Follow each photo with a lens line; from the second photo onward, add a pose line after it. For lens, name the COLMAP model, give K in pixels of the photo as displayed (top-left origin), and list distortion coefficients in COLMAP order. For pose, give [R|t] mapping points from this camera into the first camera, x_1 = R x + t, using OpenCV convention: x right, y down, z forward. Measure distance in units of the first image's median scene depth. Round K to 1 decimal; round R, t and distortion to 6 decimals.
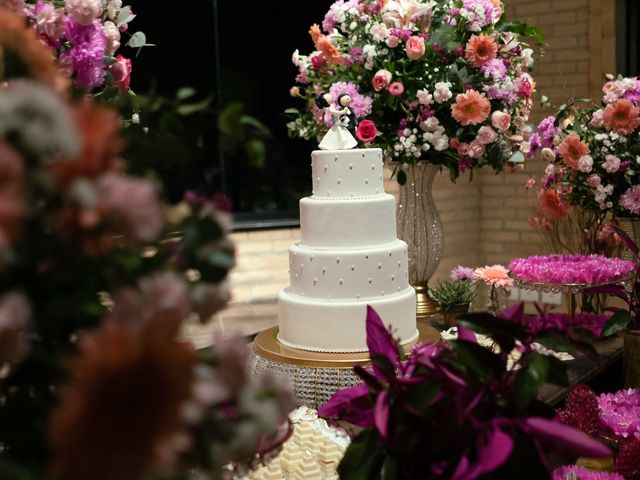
lens RADIAL K [[1050.3, 0, 320.0], [0, 1050.3, 240.0], [0, 0, 1]] dist [0.000708, 0.020302]
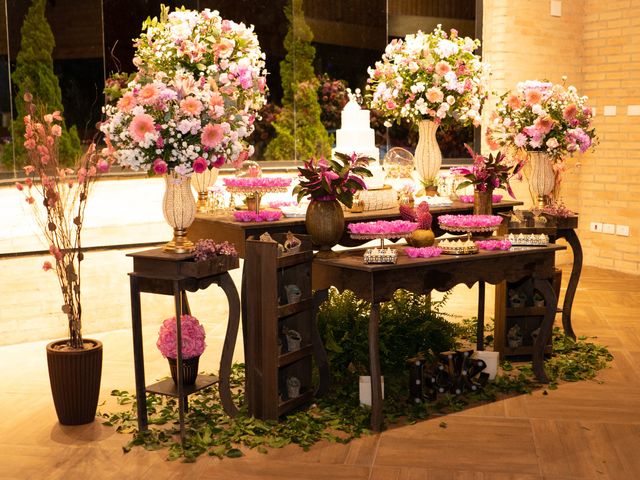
lens RADIAL K [[1050.3, 0, 320.0], [0, 1050.3, 240.0], [0, 0, 1]] dist [0.000708, 0.020302]
pose [[0.965419, 0.039441, -0.257704, 0.446486], [-0.036016, 0.999189, 0.017998, 0.135454], [0.258204, -0.008094, 0.966056, -1.088720]]
